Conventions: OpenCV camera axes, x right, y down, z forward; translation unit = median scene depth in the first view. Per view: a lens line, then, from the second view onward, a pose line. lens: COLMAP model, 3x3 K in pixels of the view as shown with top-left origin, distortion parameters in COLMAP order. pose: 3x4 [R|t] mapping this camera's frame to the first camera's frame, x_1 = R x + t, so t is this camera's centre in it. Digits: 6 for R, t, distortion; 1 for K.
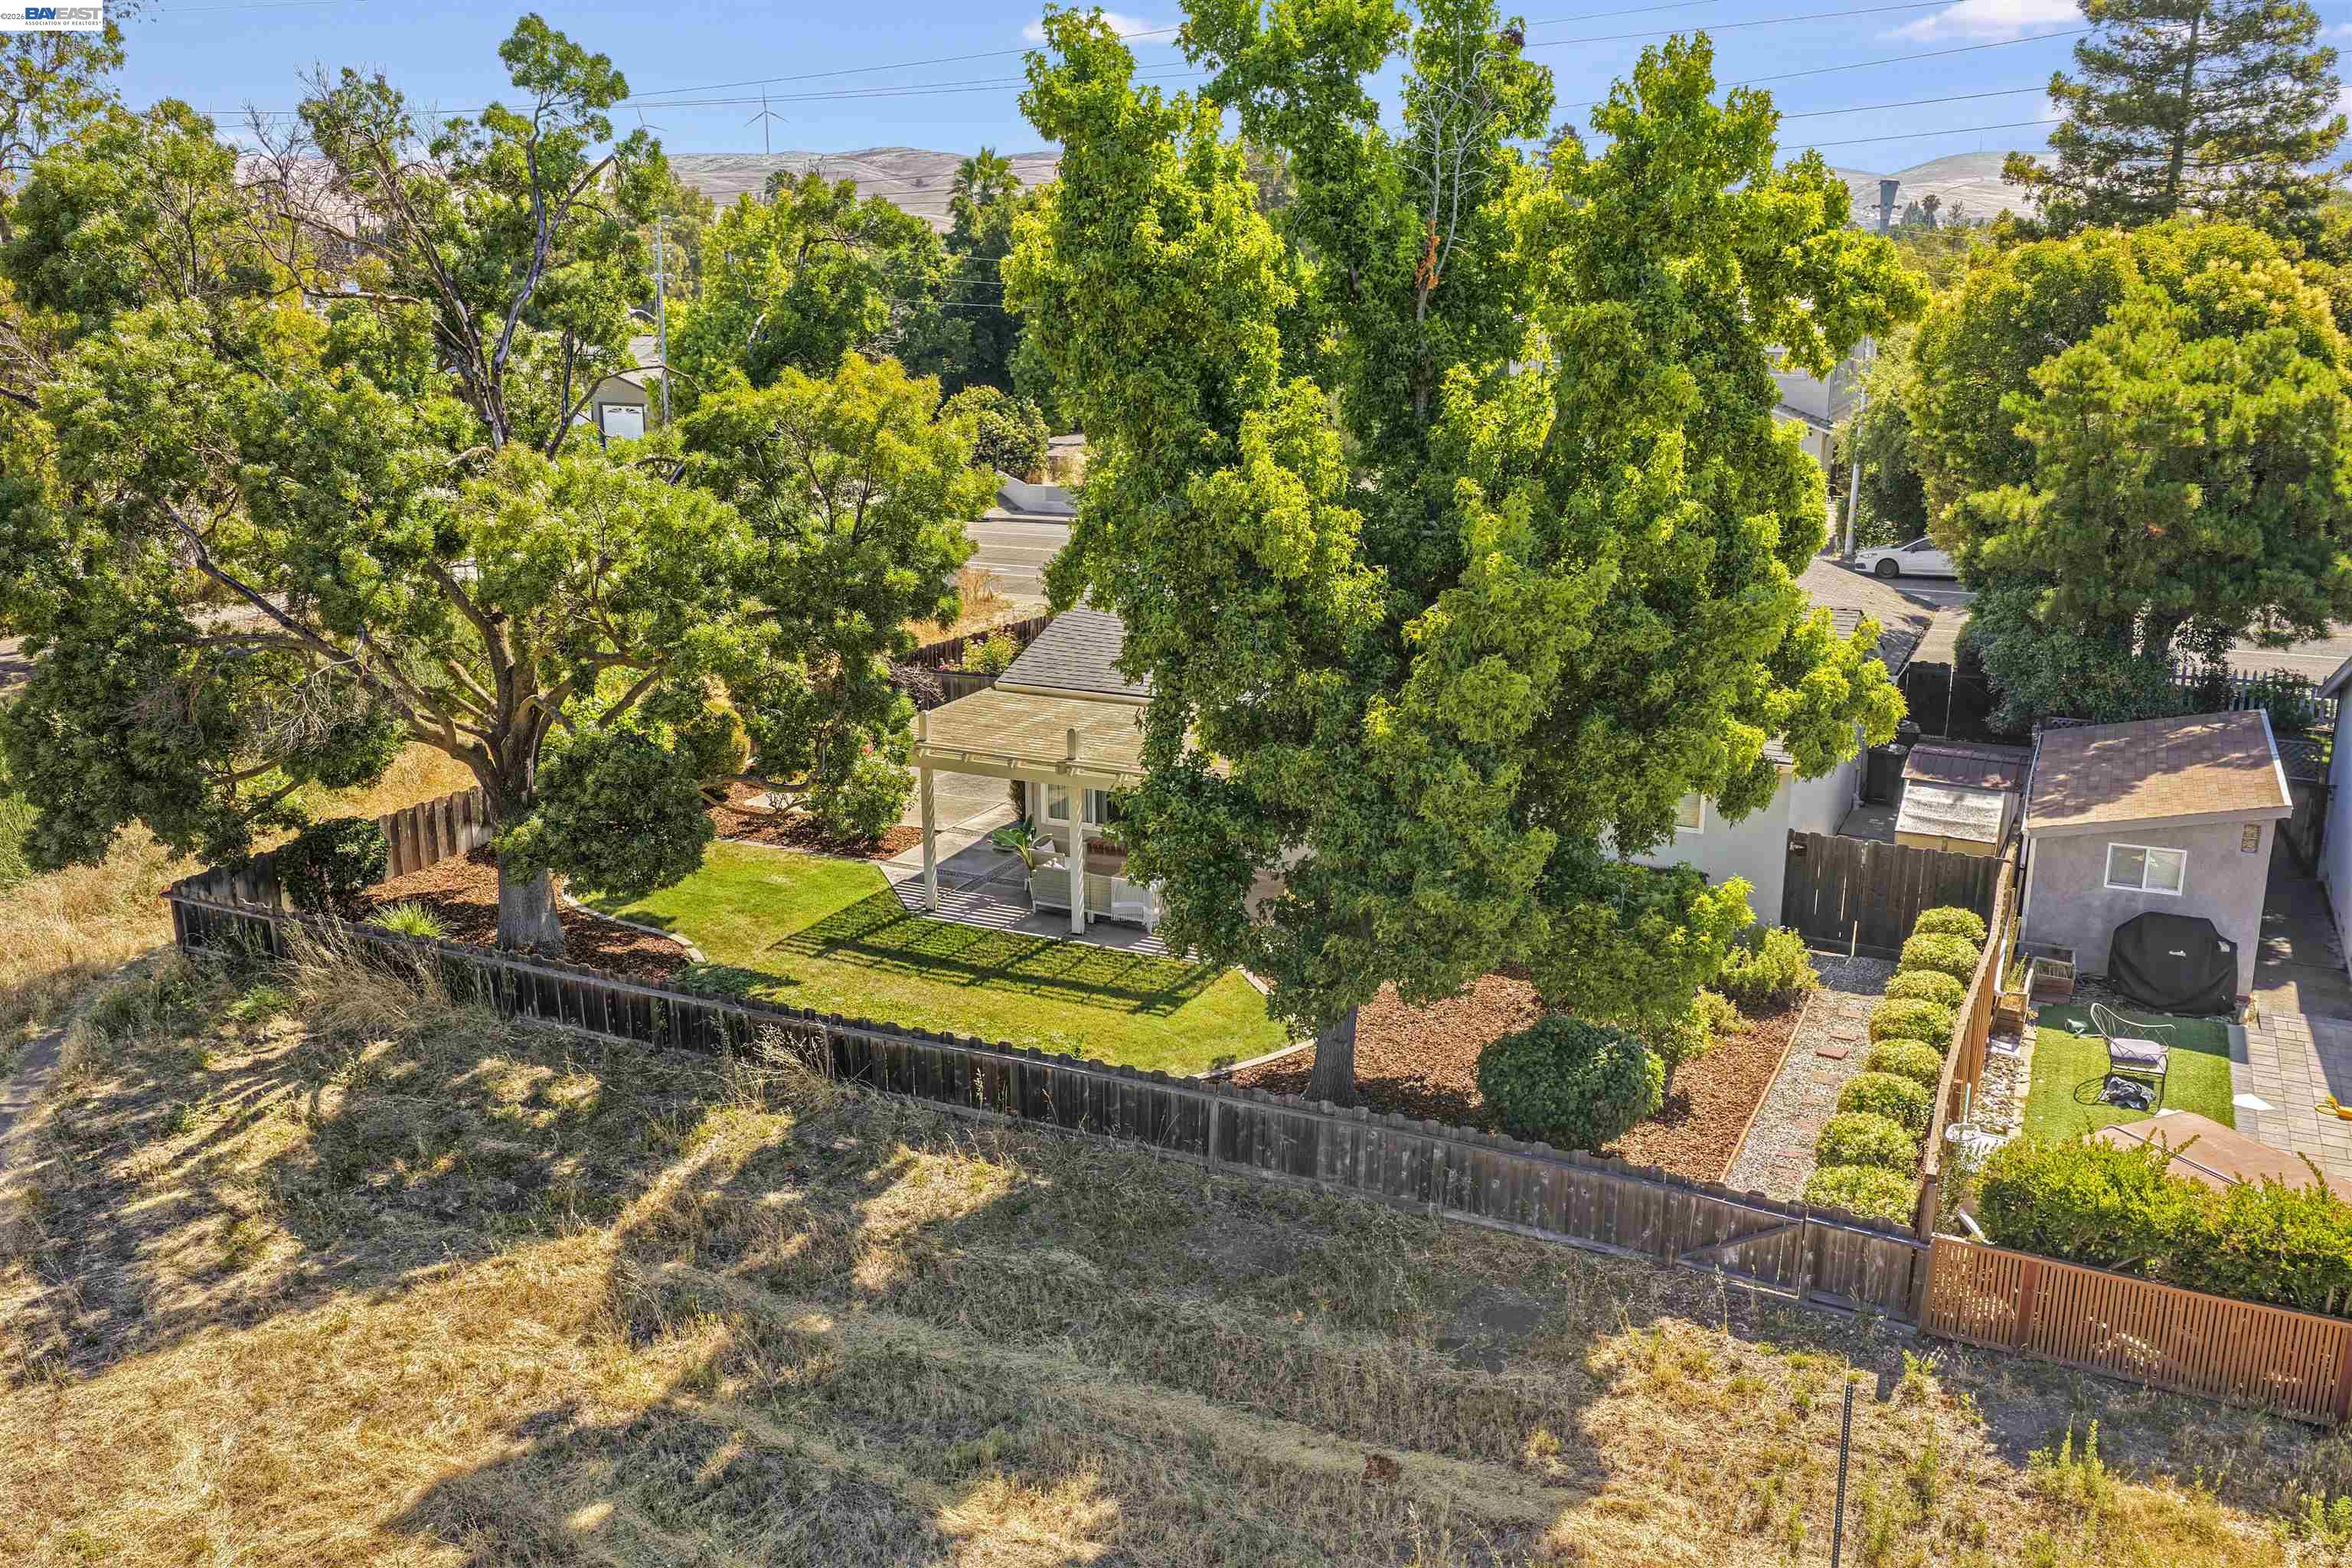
lens RADIAL K [[1950.3, 0, 1180.8], [0, 1950.3, 777.7], [0, 0, 1]] dist [-0.006902, 0.031063]
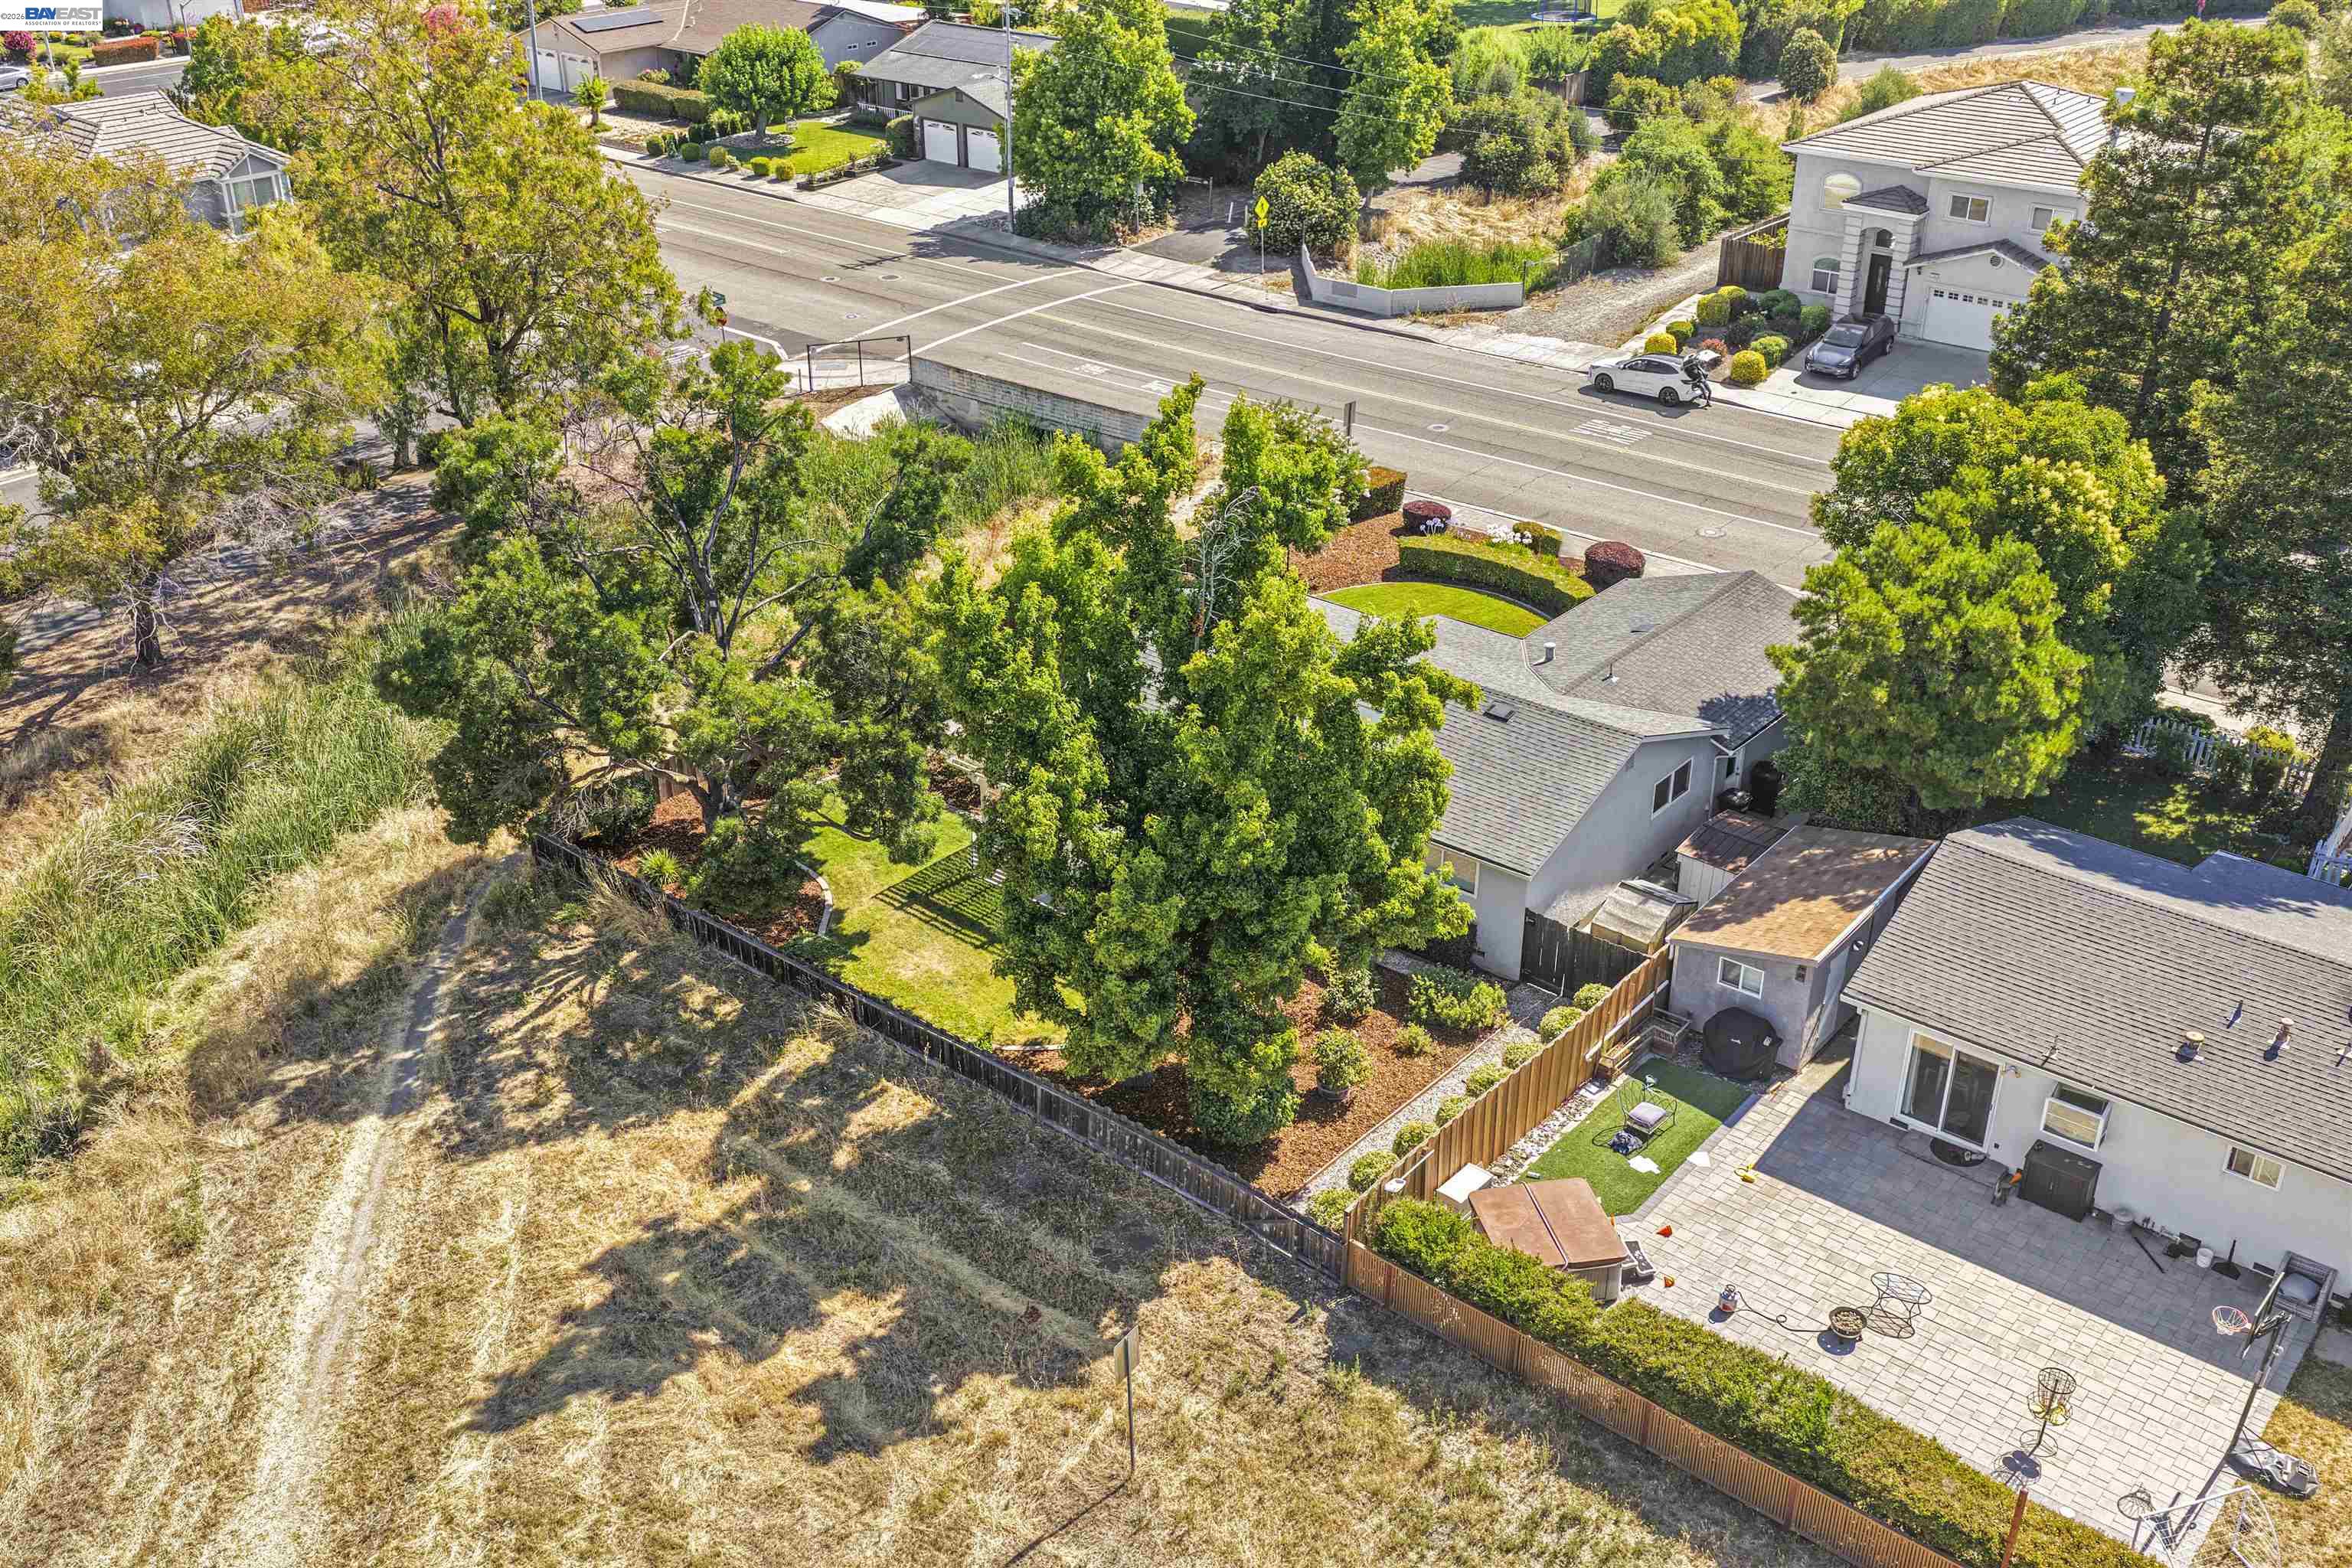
lens RADIAL K [[2176.3, 0, 1176.0], [0, 2176.3, 784.0], [0, 0, 1]] dist [-0.003734, 0.001563]
pose [[0.969233, 0.113786, -0.218264, 0.502661], [-0.063660, 0.972446, 0.224269, -0.518510], [0.237769, -0.203475, 0.949771, -0.745684]]
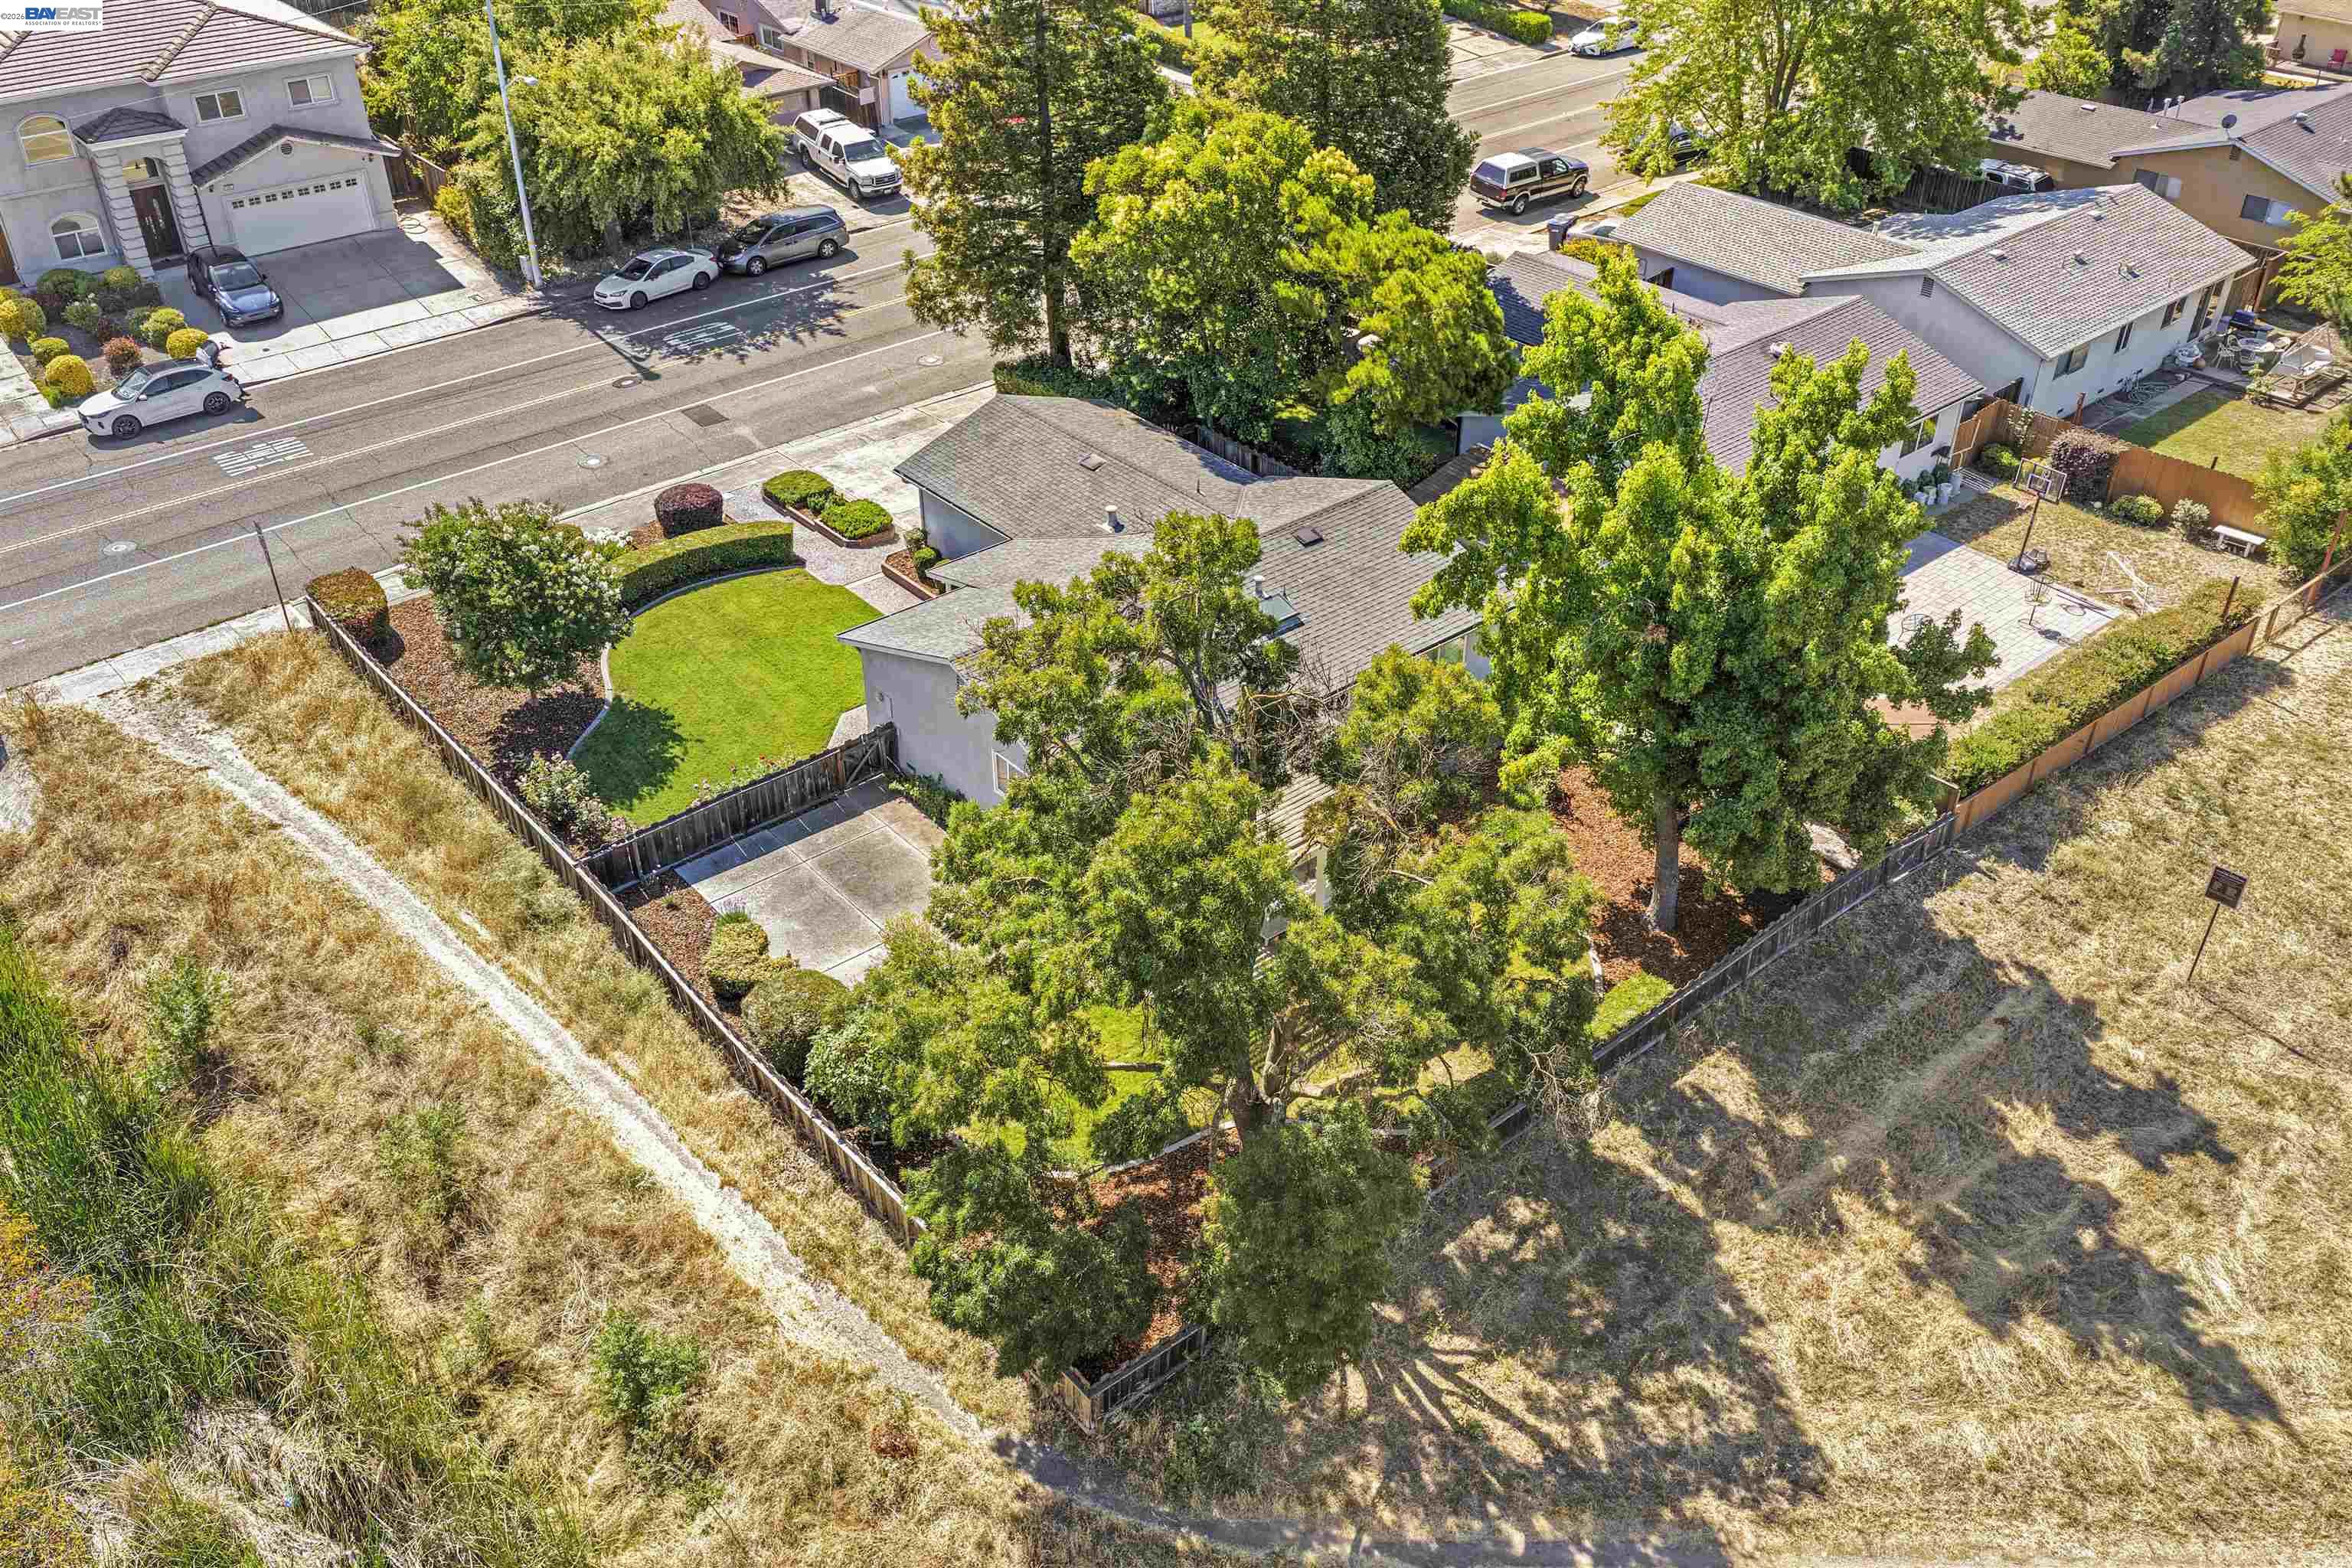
lens RADIAL K [[1950.3, 0, 1180.8], [0, 1950.3, 777.7], [0, 0, 1]] dist [-0.006902, 0.031063]
pose [[0.410951, -0.509172, 0.756216, -1.395082], [0.236465, 0.860640, 0.450980, -0.856611], [-0.880456, -0.006512, 0.474082, 0.564268]]
